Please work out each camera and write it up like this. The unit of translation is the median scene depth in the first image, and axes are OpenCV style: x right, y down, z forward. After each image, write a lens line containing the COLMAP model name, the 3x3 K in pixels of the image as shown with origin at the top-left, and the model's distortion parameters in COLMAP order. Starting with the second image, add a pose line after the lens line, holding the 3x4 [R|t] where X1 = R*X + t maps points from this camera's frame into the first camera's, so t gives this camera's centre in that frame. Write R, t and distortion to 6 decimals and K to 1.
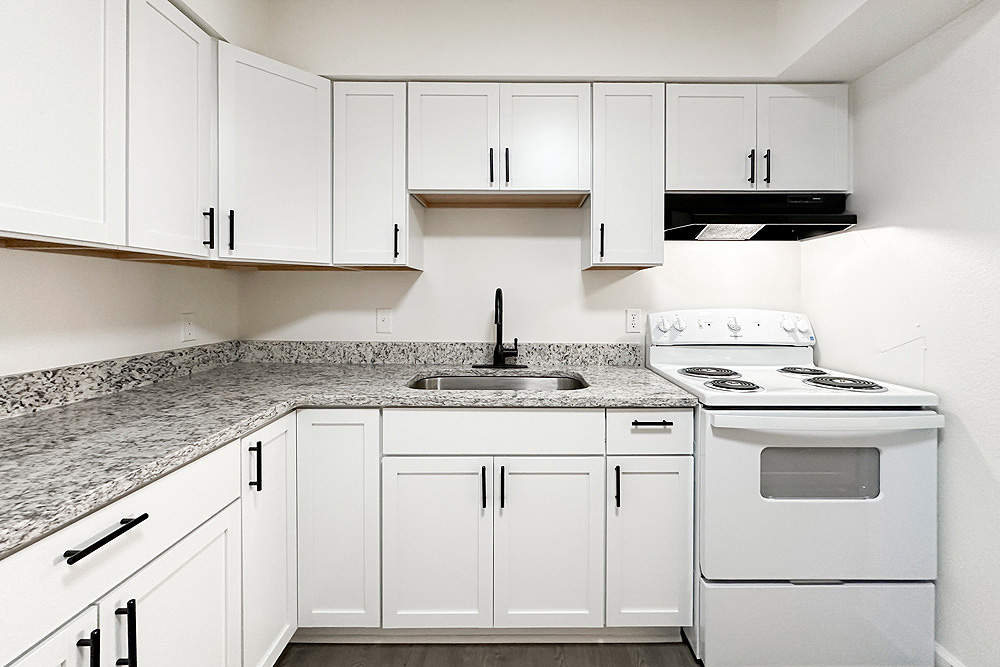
lens RADIAL K [[402.9, 0, 504.1], [0, 402.9, 299.5], [0, 0, 1]] dist [-0.001458, -0.000015]
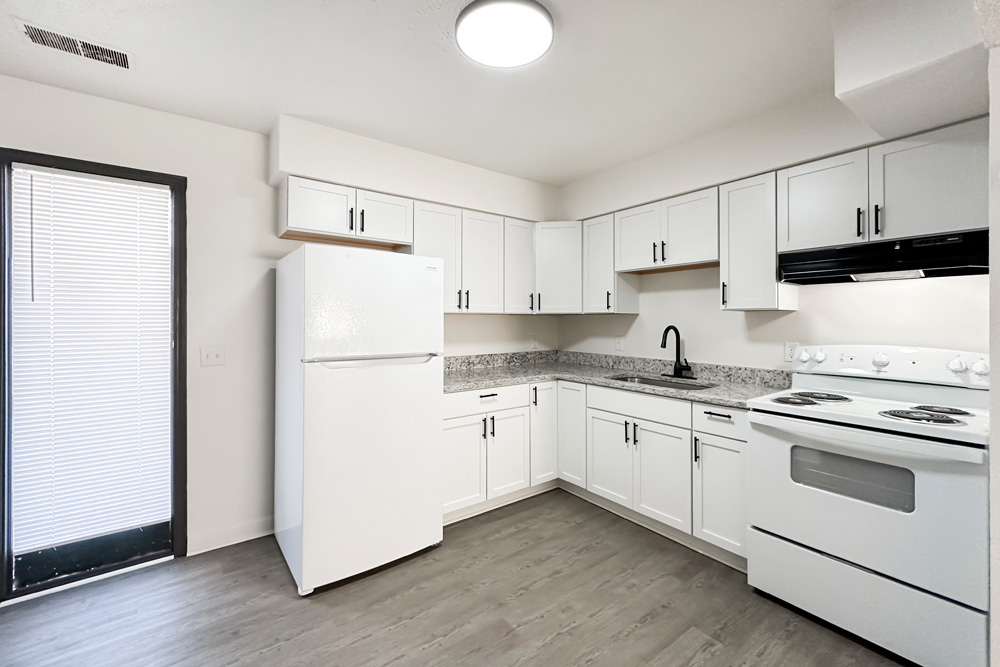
lens RADIAL K [[421.4, 0, 499.4], [0, 421.4, 321.0], [0, 0, 1]] dist [-0.000754, 0.000019]
pose [[0.590403, -0.001023, -0.807108, 0.954182], [-0.000811, 0.999998, -0.001860, -0.043173], [0.807108, 0.001753, 0.590401, -0.526142]]
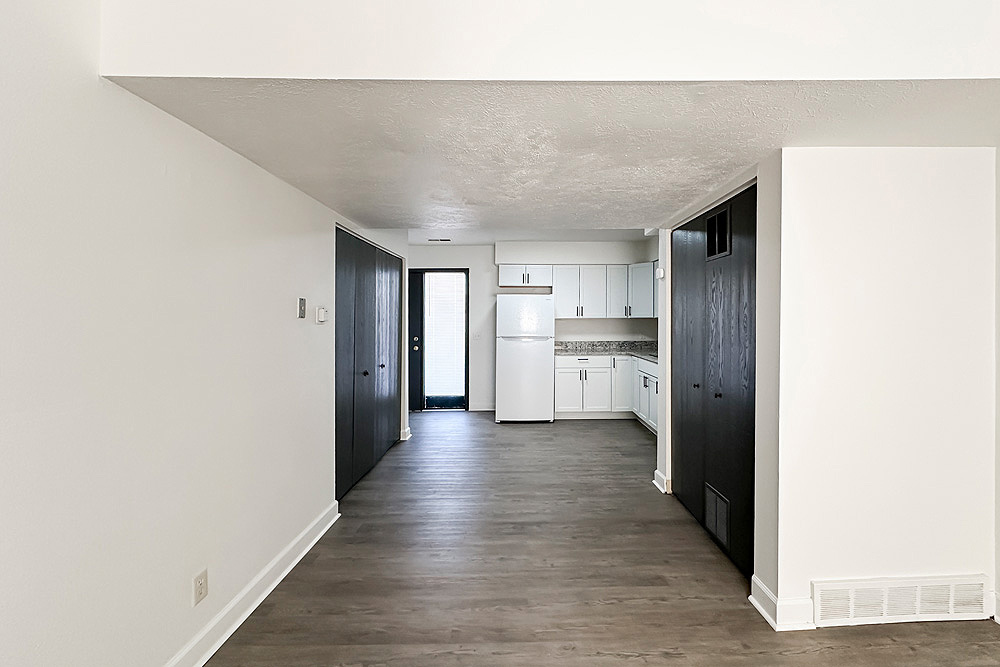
lens RADIAL K [[421.4, 0, 499.4], [0, 421.4, 321.0], [0, 0, 1]] dist [-0.000754, 0.000019]
pose [[-0.039055, 0.003837, -0.999230, 2.923417], [-0.000400, 0.999992, 0.003855, -0.070599], [0.999237, 0.000550, -0.039054, -0.125530]]
